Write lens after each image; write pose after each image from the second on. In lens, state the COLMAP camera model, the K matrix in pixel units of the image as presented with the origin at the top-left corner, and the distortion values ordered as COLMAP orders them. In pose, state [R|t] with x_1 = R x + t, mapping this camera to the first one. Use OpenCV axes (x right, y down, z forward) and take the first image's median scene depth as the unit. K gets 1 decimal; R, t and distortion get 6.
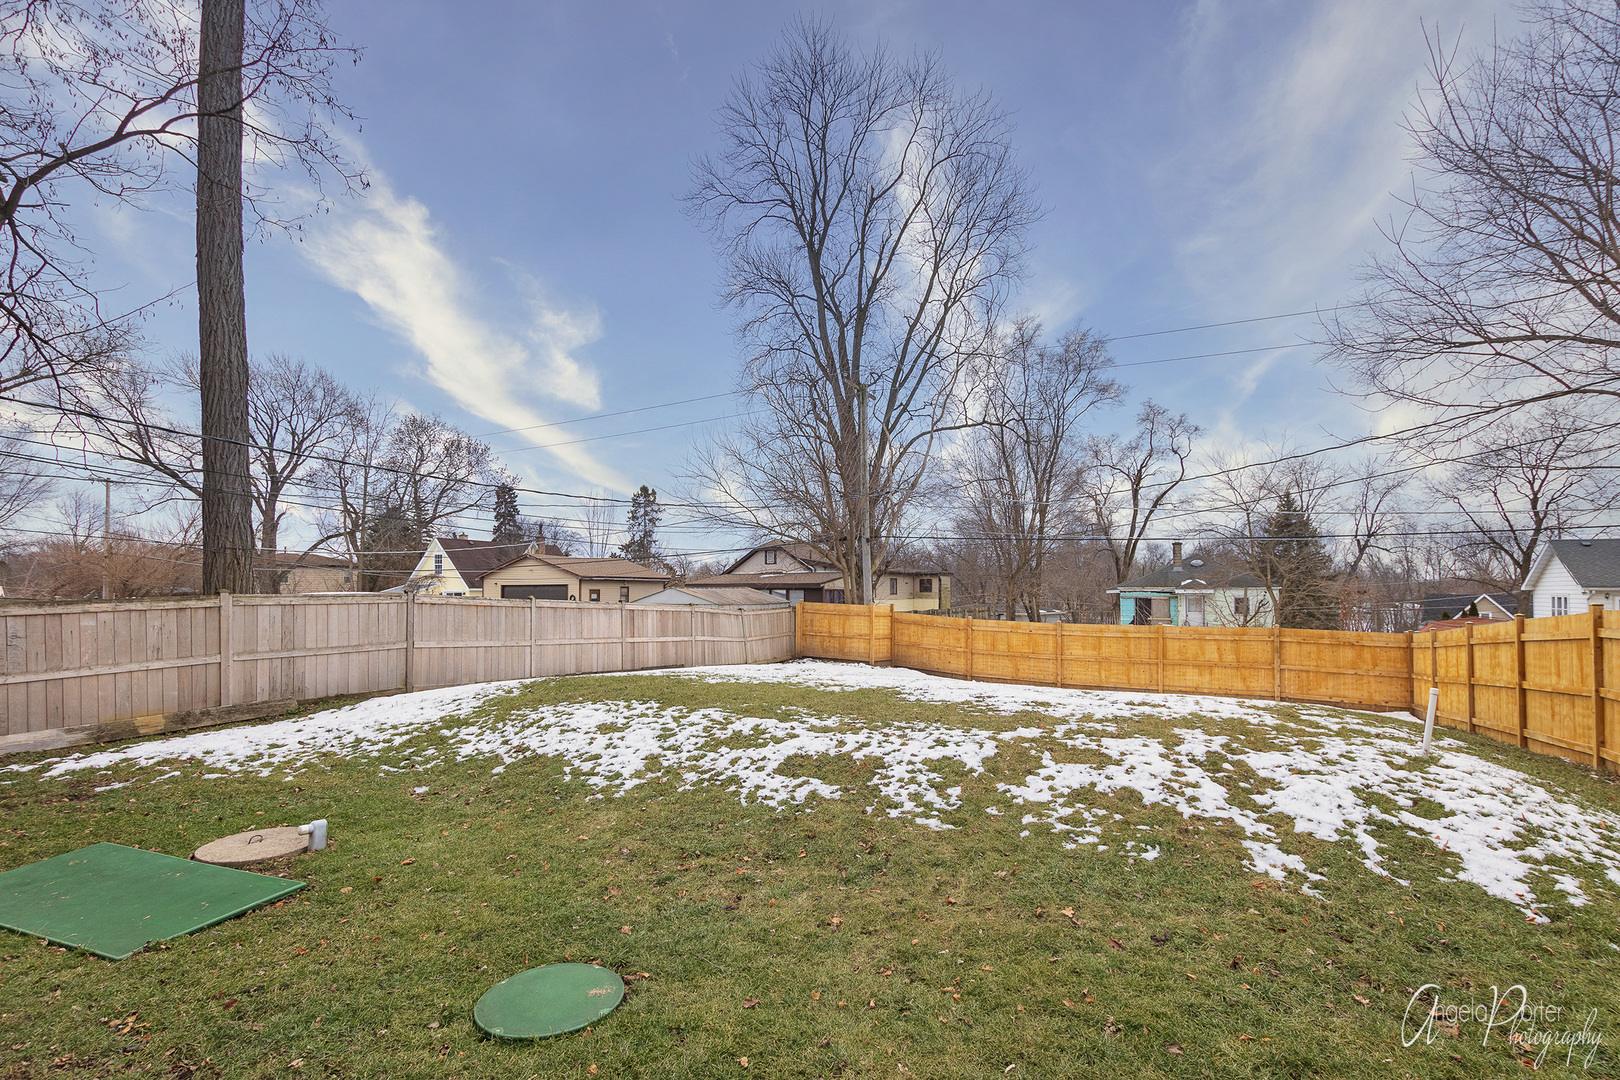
lens RADIAL K [[782.8, 0, 800.0], [0, 782.8, 589.3], [0, 0, 1]] dist [0.017457, -0.000951]
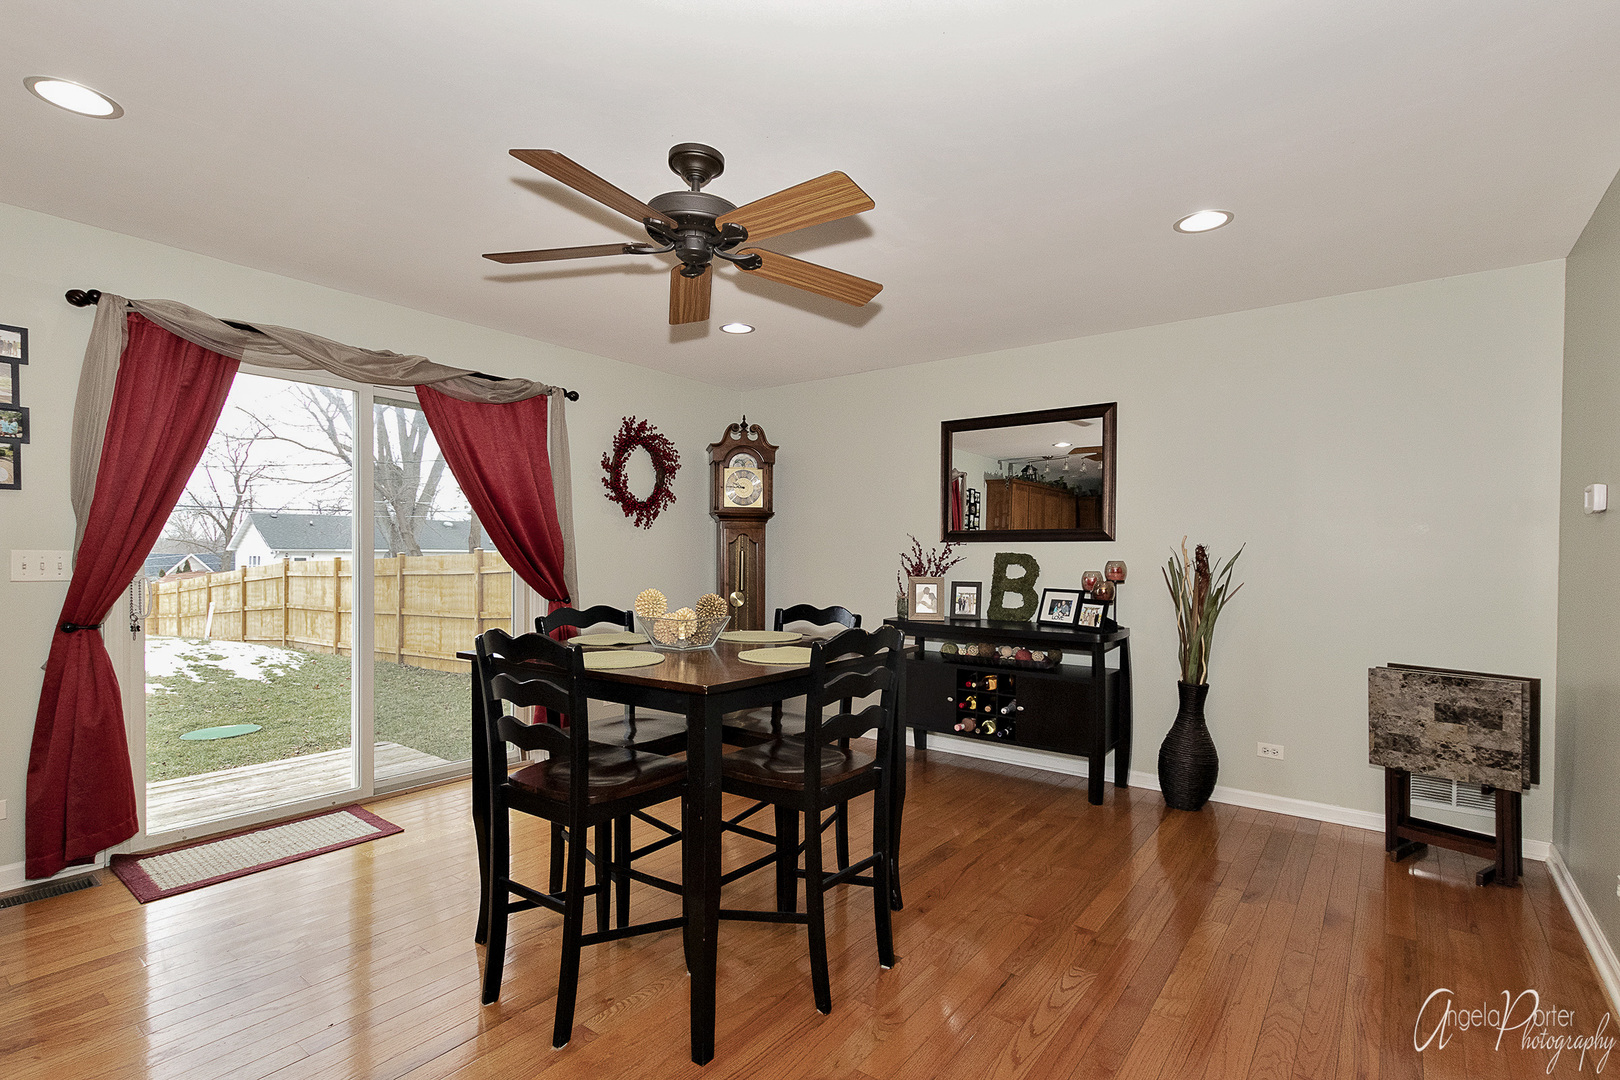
lens RADIAL K [[775.6, 0, 813.8], [0, 775.6, 560.0], [0, 0, 1]] dist [0.019496, 0.000093]
pose [[0.182949, -0.003012, 0.983118, -0.199793], [-0.010929, 0.999927, 0.005097, 0.000607], [-0.983062, -0.011677, 0.182903, -0.192561]]
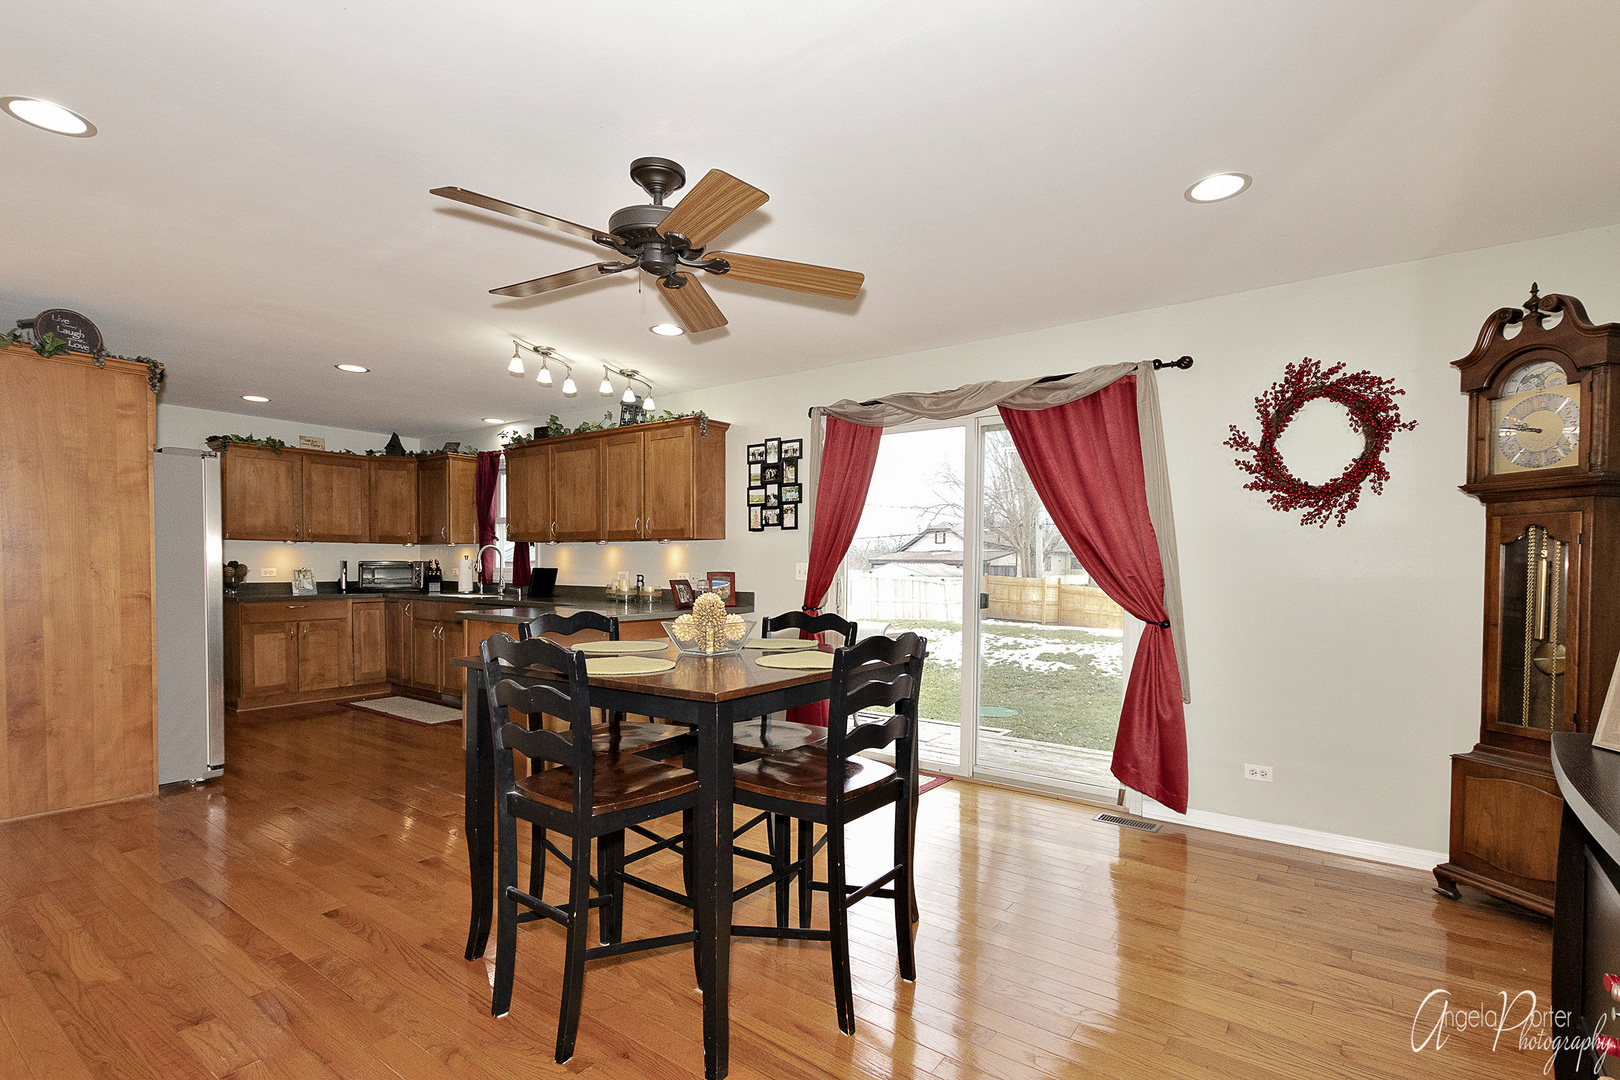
lens RADIAL K [[743.0, 0, 831.2], [0, 743.0, 584.6], [0, 0, 1]] dist [-0.000811, -0.001374]
pose [[0.989331, 0.015217, -0.144887, -0.075778], [-0.011322, 0.999553, 0.027674, 0.001167], [0.145243, -0.025738, 0.989061, -0.247070]]
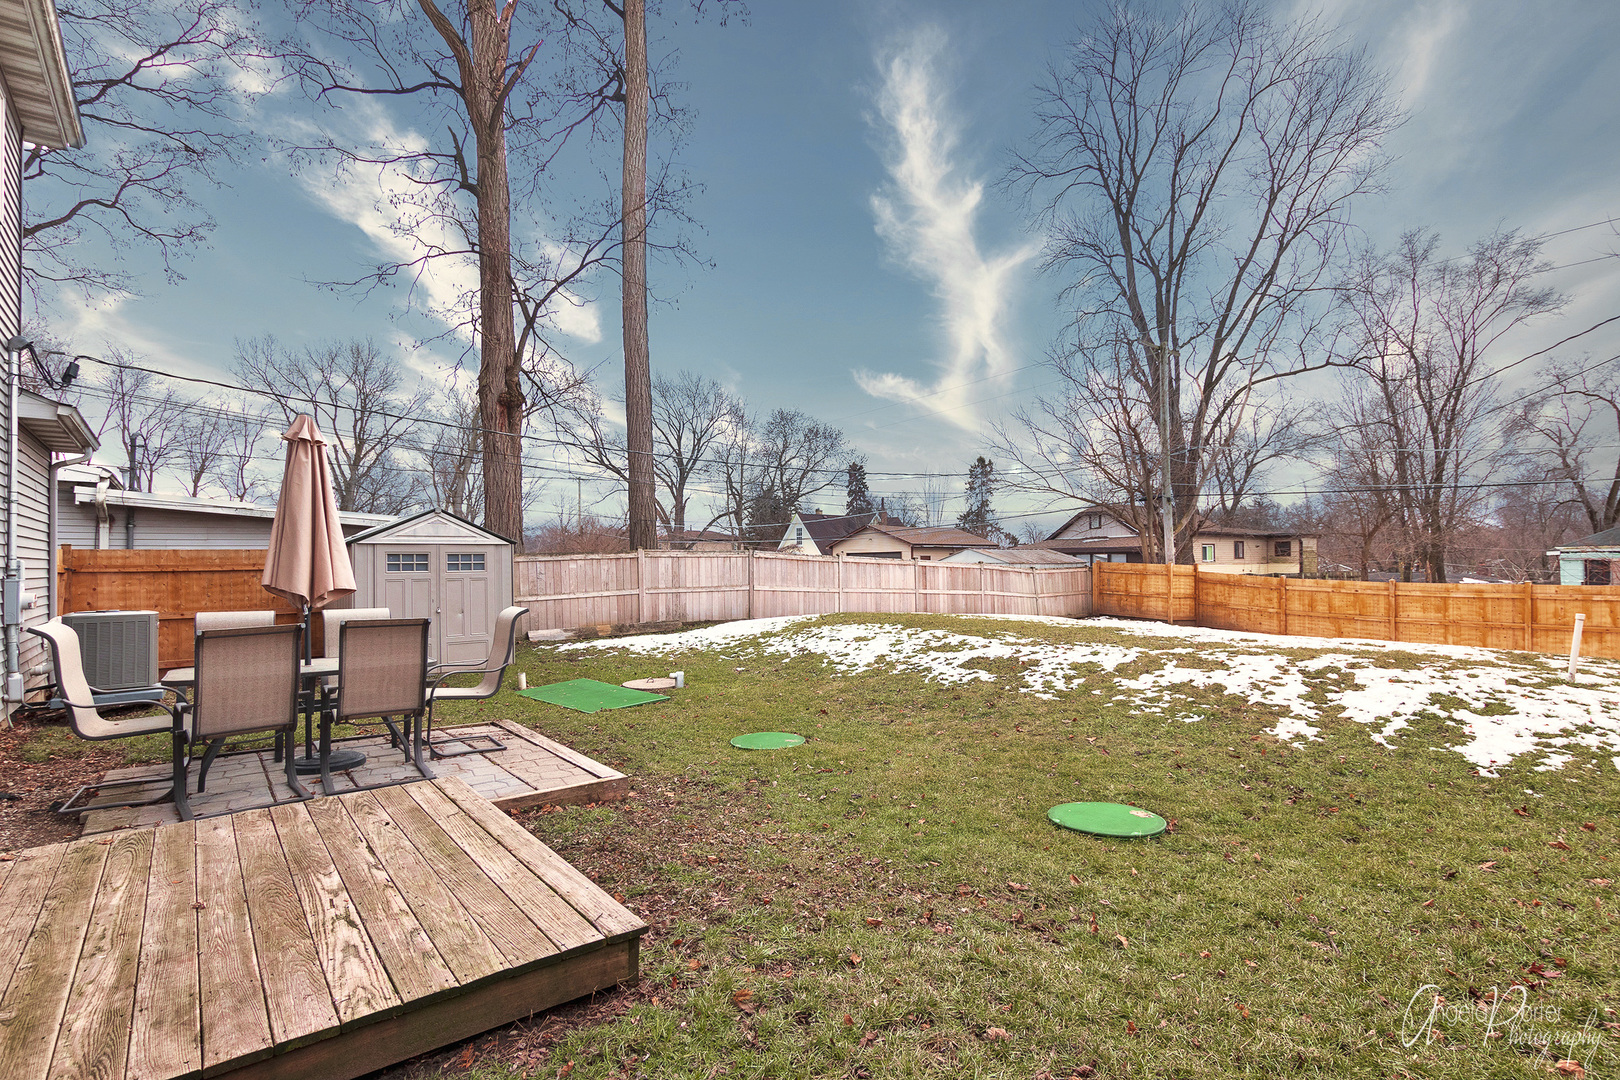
lens RADIAL K [[766.8, 0, 804.2], [0, 766.8, 598.3], [0, 0, 1]] dist [0.016734, -0.000223]
pose [[0.906833, 0.015512, -0.421205, 0.081887], [0.005646, 0.998786, 0.048938, 0.012908], [0.421453, -0.046757, 0.905644, -0.094833]]
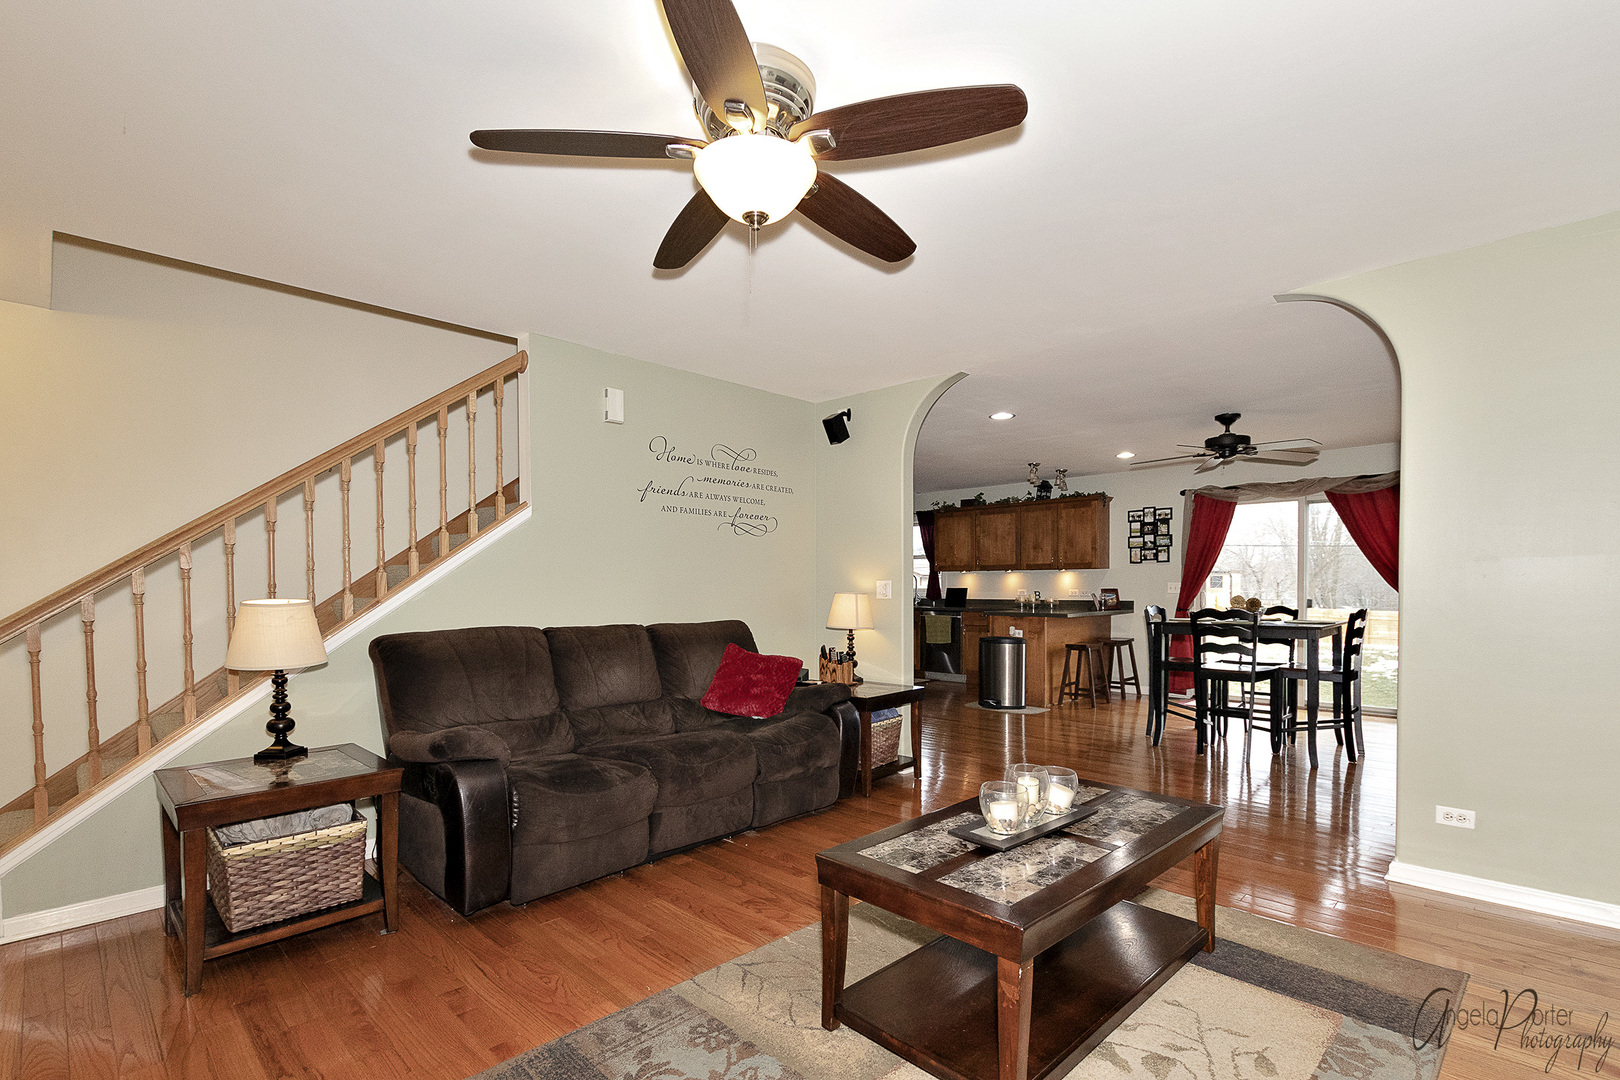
lens RADIAL K [[766.8, 0, 804.2], [0, 766.8, 598.3], [0, 0, 1]] dist [0.016734, -0.000223]
pose [[0.950861, 0.003930, -0.309592, -0.156545], [0.000633, 0.999893, 0.014635, 0.002809], [0.309617, -0.014112, 0.950757, -0.413903]]
